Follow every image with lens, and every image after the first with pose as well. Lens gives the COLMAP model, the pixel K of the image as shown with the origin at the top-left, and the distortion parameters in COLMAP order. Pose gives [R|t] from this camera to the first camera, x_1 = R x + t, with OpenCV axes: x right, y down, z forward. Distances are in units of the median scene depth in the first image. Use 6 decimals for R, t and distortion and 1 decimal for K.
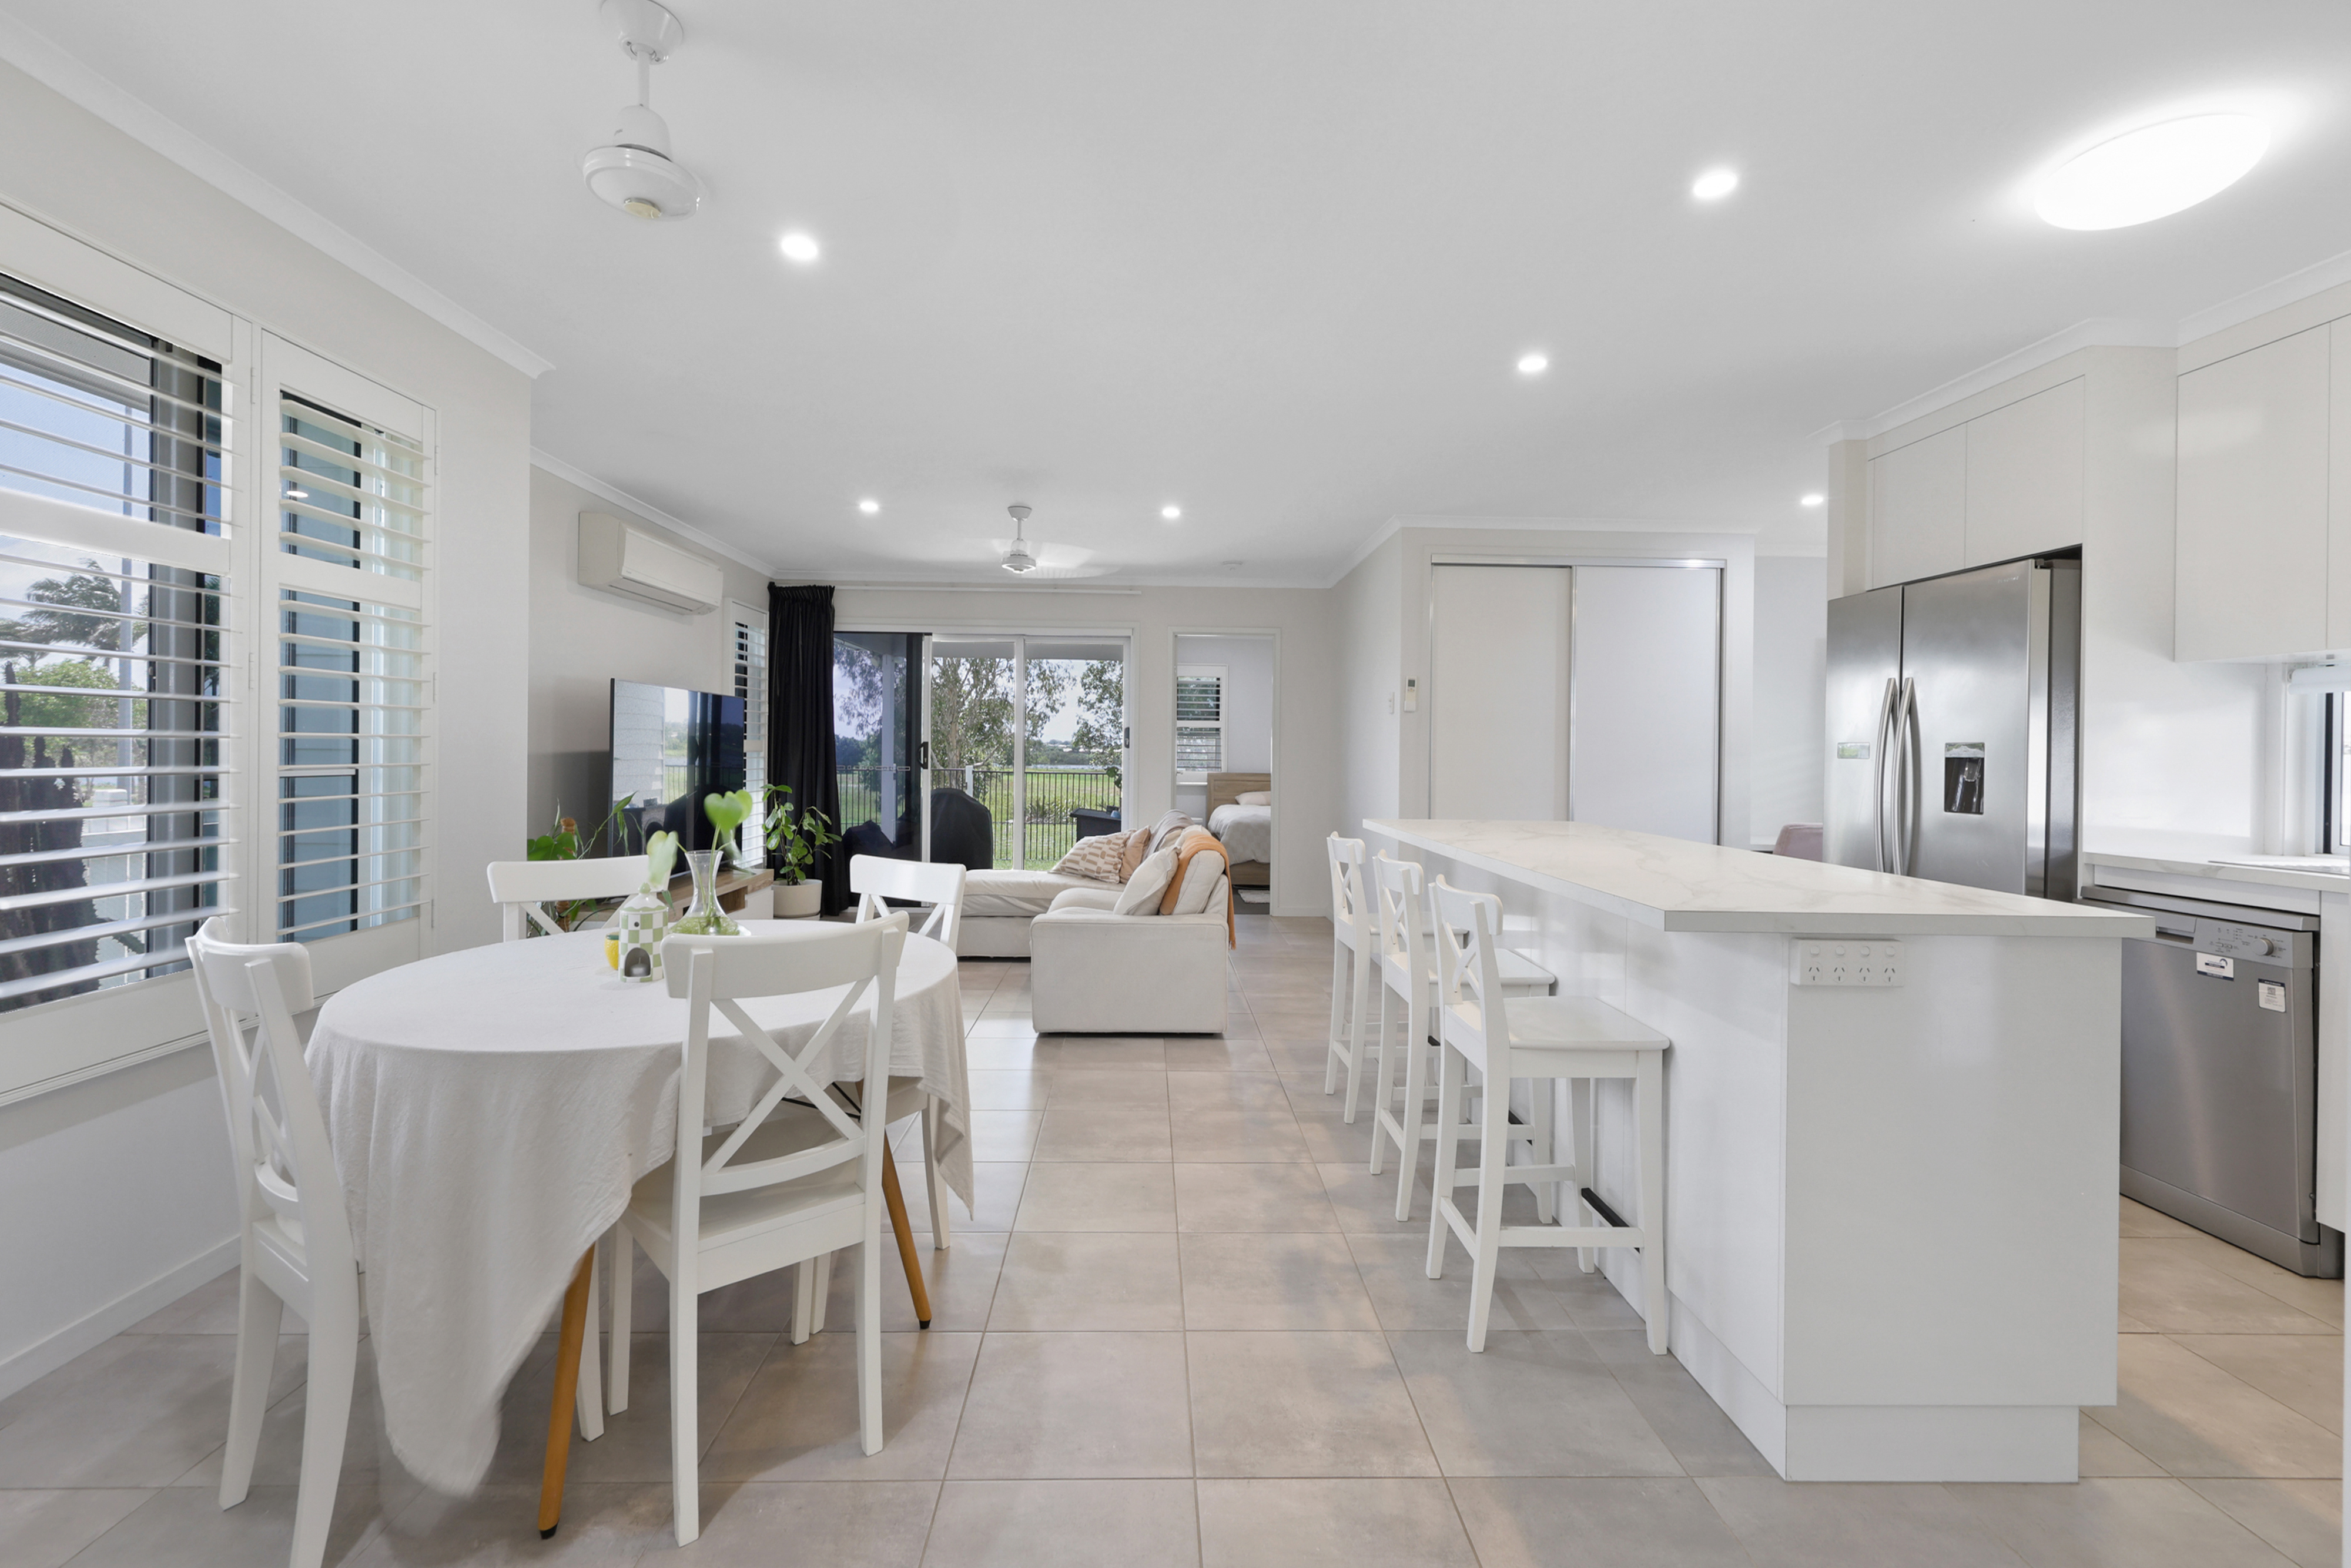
lens RADIAL K [[985.6, 0, 1169.6], [0, 985.6, 748.5], [0, 0, 1]] dist [0.000756, 0.000069]
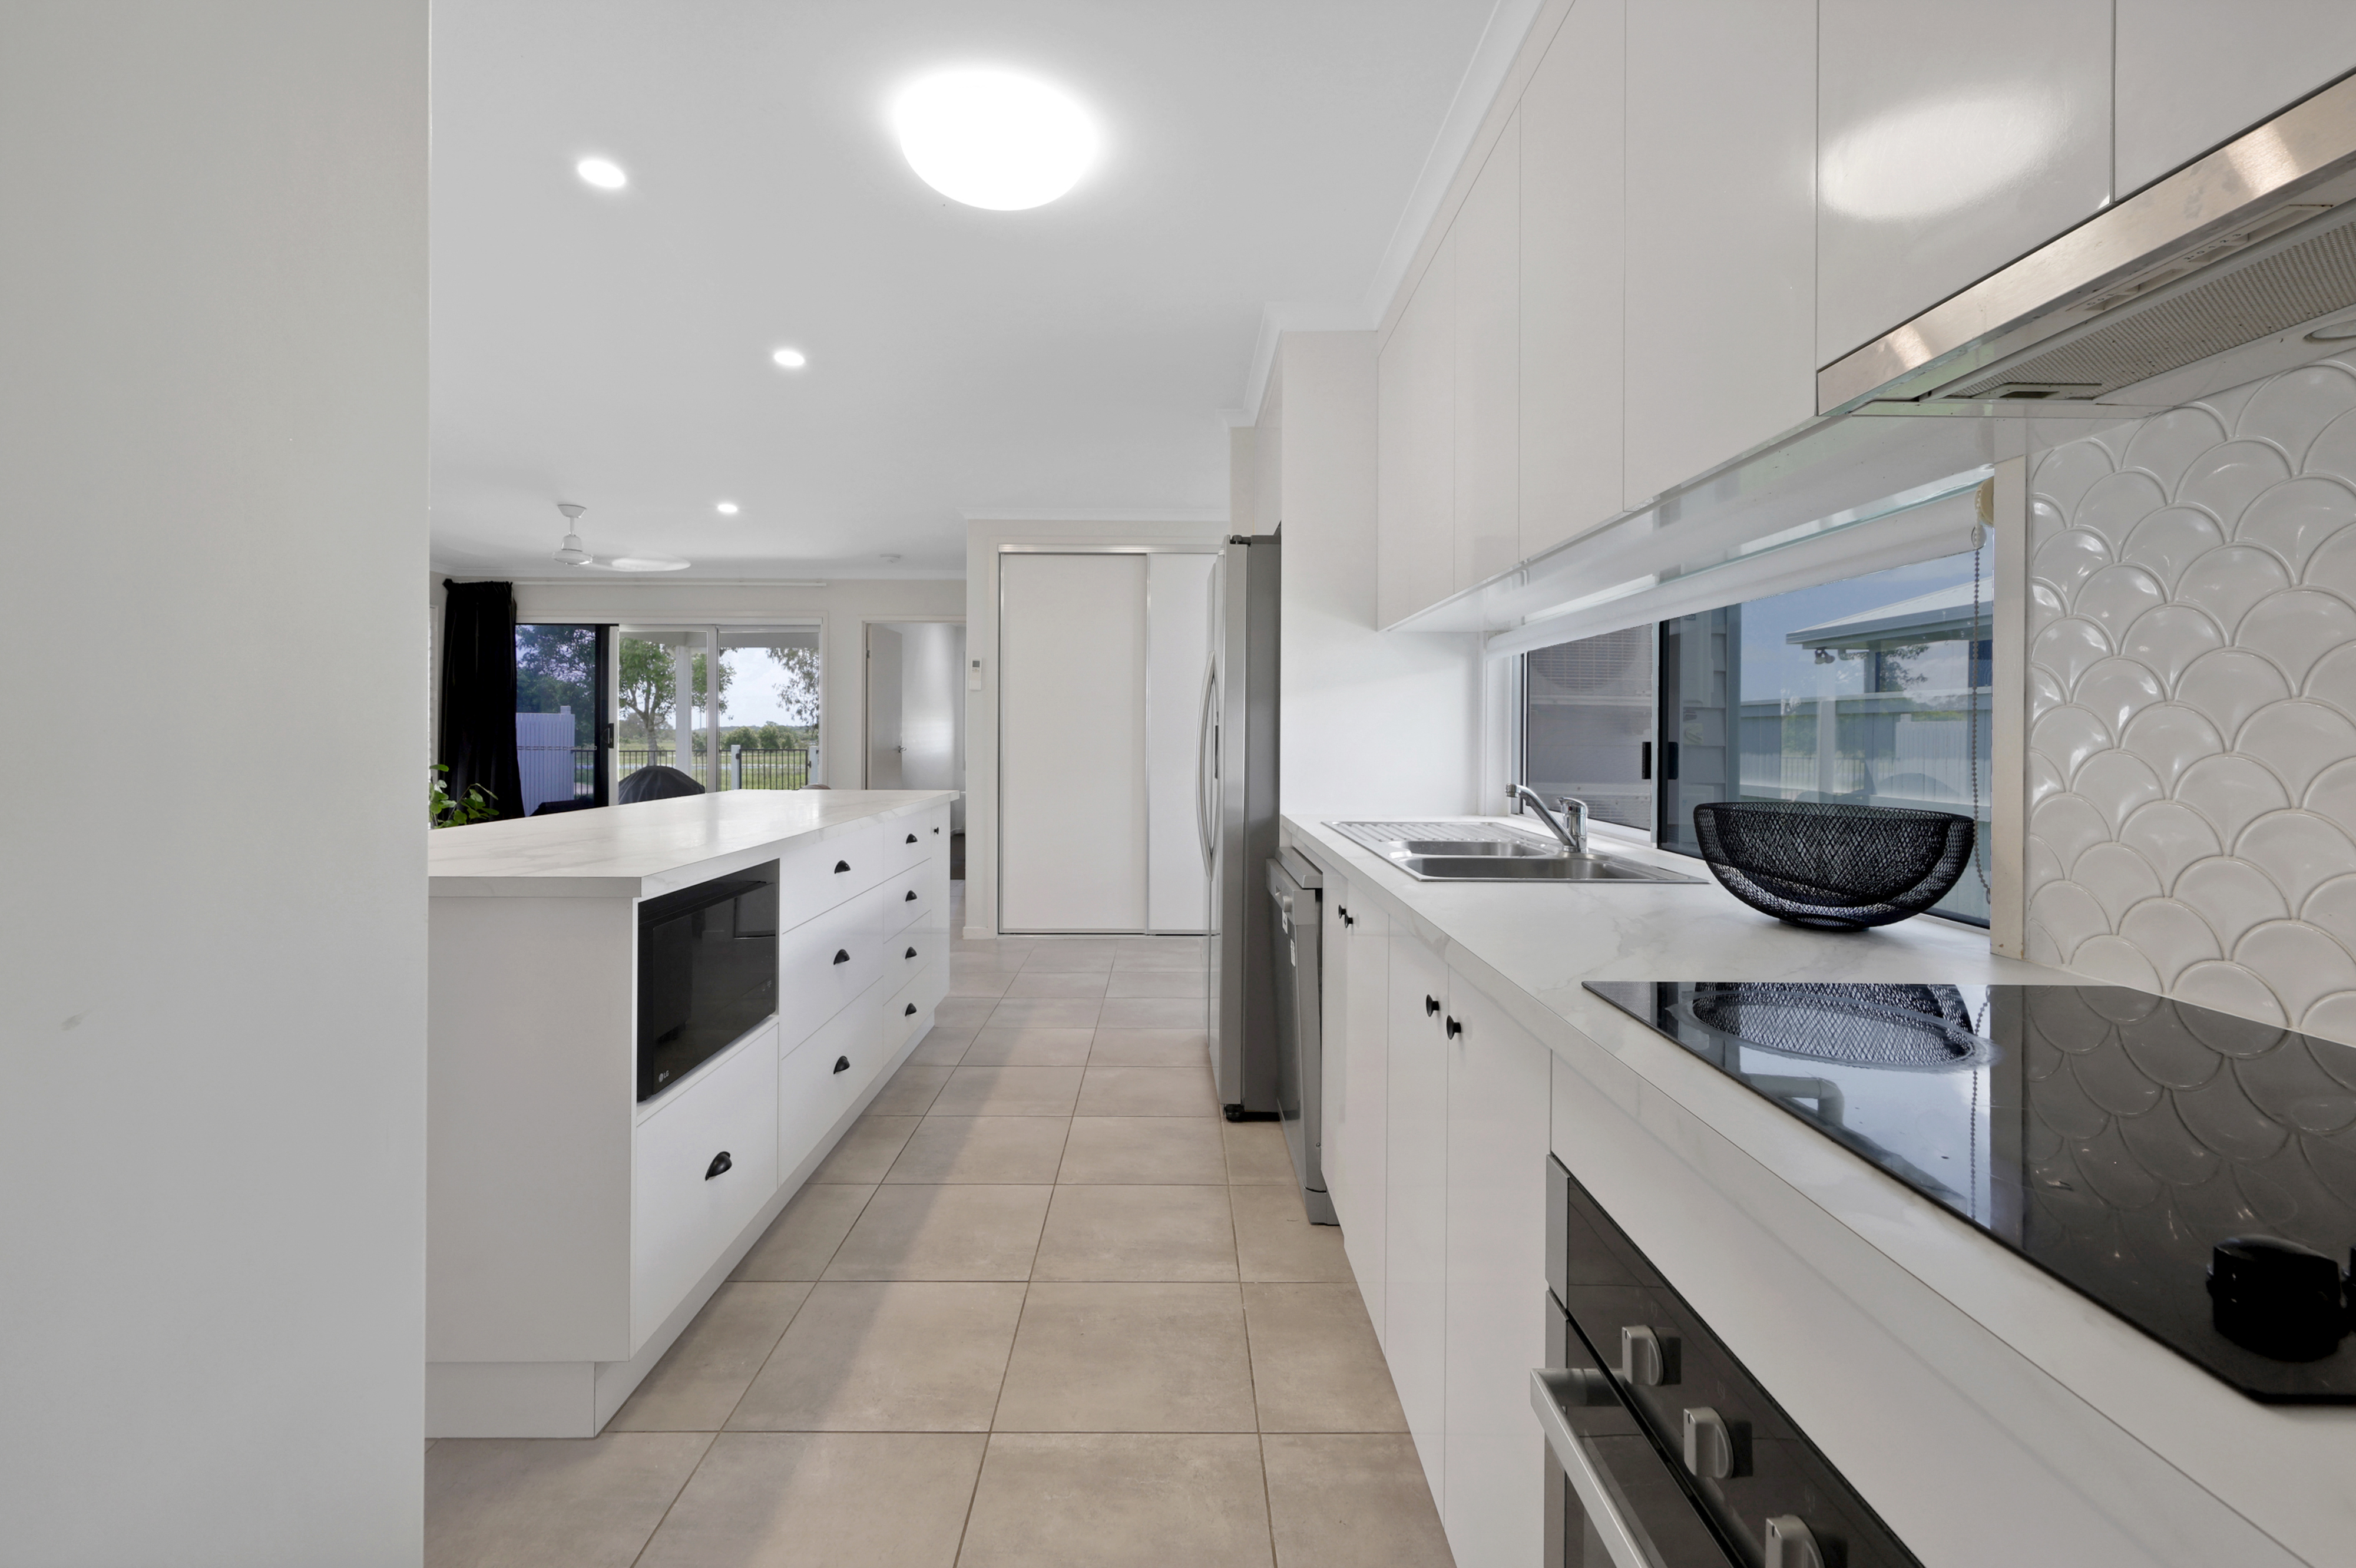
lens RADIAL K [[877.7, 0, 1191.1], [0, 877.7, 708.9], [0, 0, 1]] dist [0.075531, 0.000048]
pose [[0.999876, -0.015207, 0.004109, 0.519639], [0.015295, 0.999634, -0.022314, 0.009823], [-0.003768, 0.022374, 0.999743, 0.029789]]
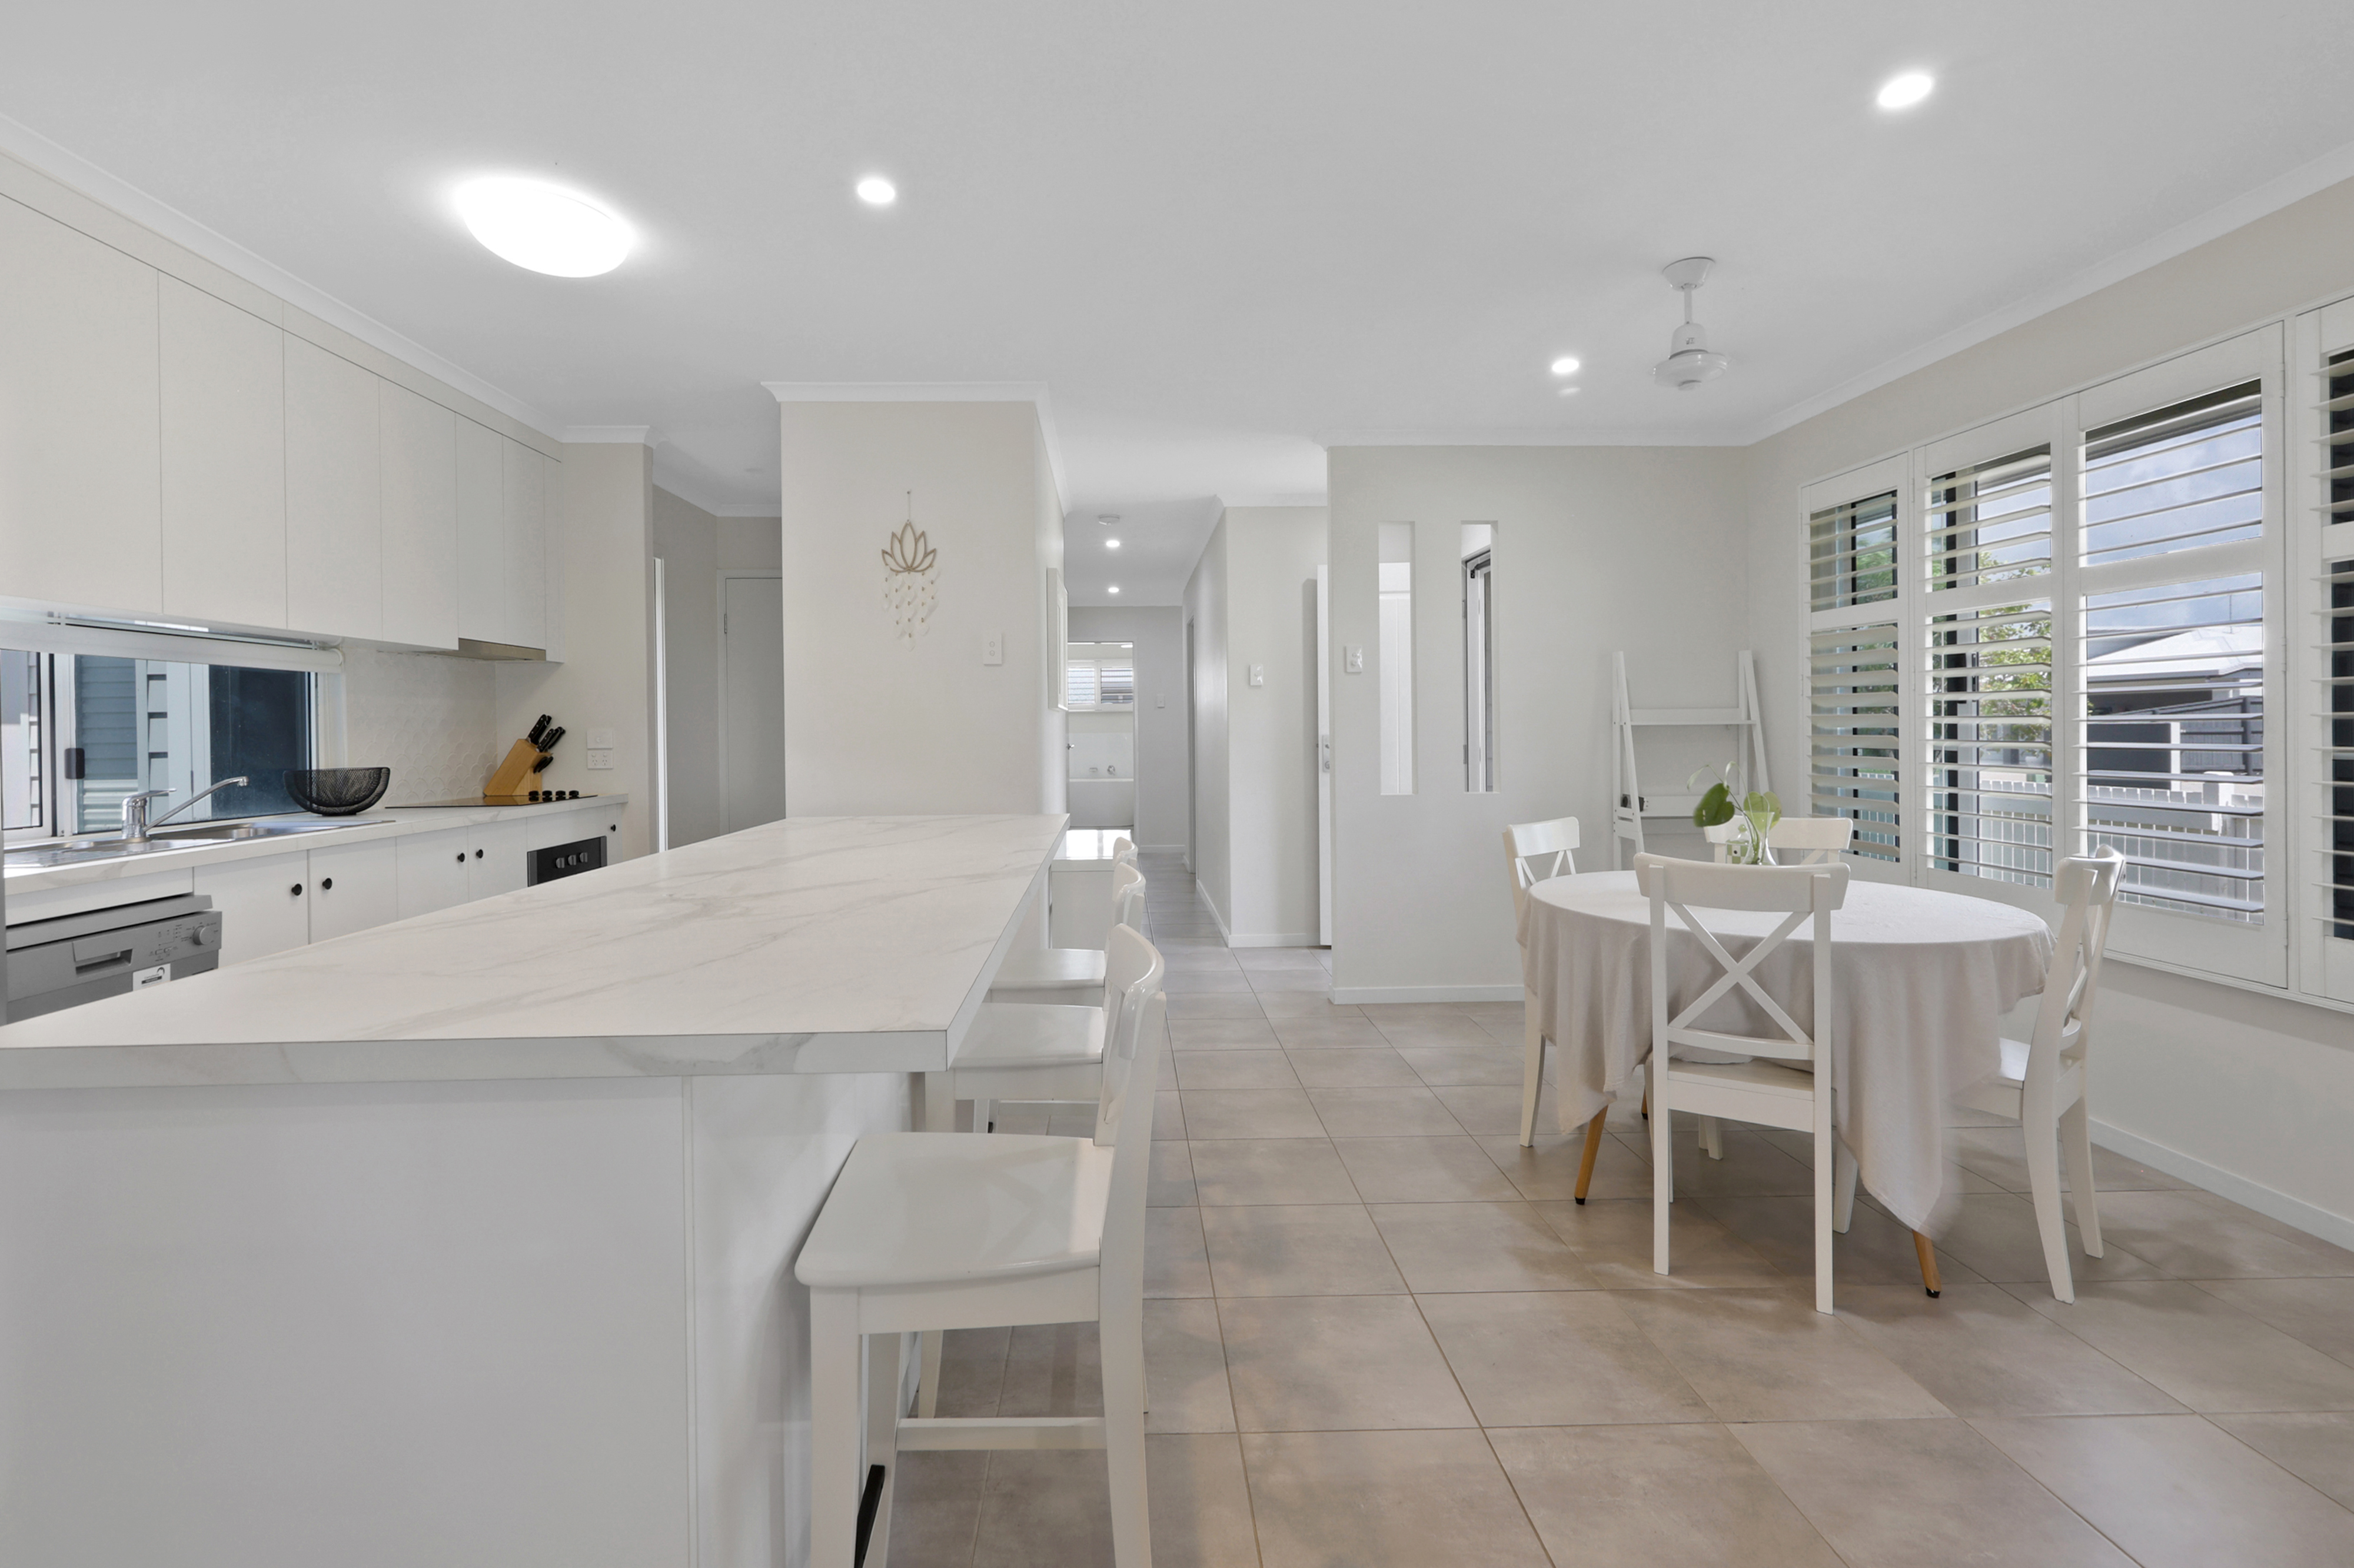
lens RADIAL K [[996.9, 0, 1154.7], [0, 996.9, 736.8], [0, 0, 1]] dist [0.002699, 0.000356]
pose [[-0.999978, -0.003265, -0.005755, 0.124416], [-0.003266, 0.999995, 0.000156, 0.008194], [0.005755, 0.000175, -0.999983, 0.984015]]
